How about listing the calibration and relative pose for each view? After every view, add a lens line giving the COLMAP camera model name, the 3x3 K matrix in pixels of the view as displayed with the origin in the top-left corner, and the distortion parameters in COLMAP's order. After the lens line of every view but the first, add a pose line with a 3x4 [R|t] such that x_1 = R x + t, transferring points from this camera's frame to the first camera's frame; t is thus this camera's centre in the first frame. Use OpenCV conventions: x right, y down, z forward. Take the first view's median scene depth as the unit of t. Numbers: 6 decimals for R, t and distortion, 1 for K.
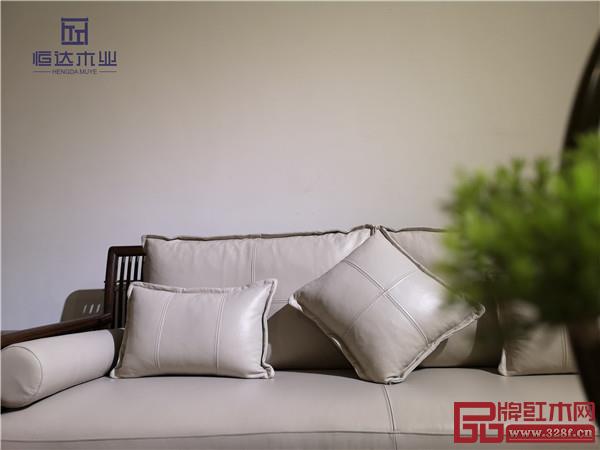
lens RADIAL K [[474.7, 0, 300.0], [0, 474.7, 225.0], [0, 0, 1]] dist [0.046344, -0.007469]
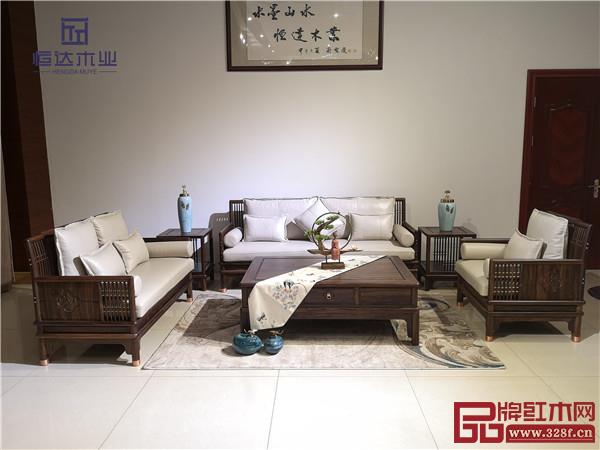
lens RADIAL K [[474.7, 0, 300.0], [0, 474.7, 225.0], [0, 0, 1]] dist [0.046344, -0.007469]
pose [[0.998109, 0.002343, 0.061420, -0.184376], [-0.017067, 0.970541, 0.240332, -0.658435], [-0.059047, -0.240926, 0.968746, -2.412573]]
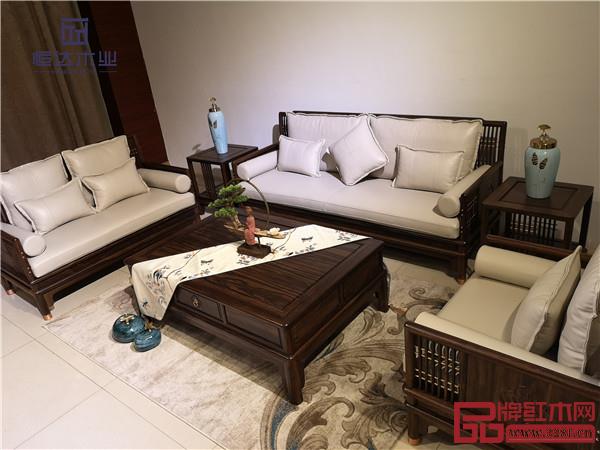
lens RADIAL K [[474.7, 0, 300.0], [0, 474.7, 225.0], [0, 0, 1]] dist [0.046344, -0.007469]
pose [[0.826351, 0.168914, -0.537226, 1.325819], [0.150452, 0.853066, 0.499642, -0.809585], [0.542686, -0.493707, 0.679519, -1.041661]]
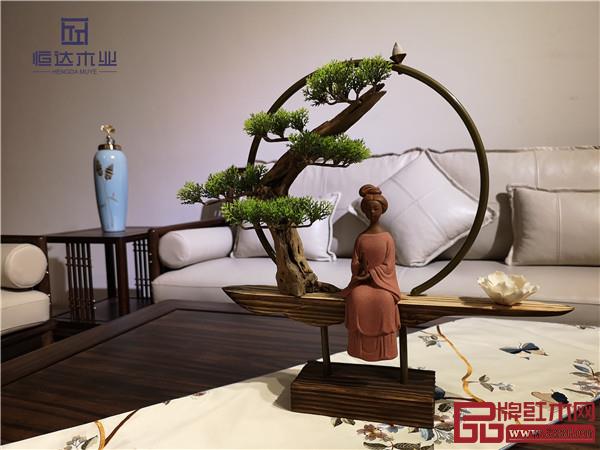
lens RADIAL K [[474.7, 0, 300.0], [0, 474.7, 225.0], [0, 0, 1]] dist [0.046344, -0.007469]
pose [[0.960973, 0.016222, -0.276166, 0.221907], [0.034171, 0.983674, 0.176686, -0.036755], [0.274524, -0.179228, 0.944730, -0.325158]]
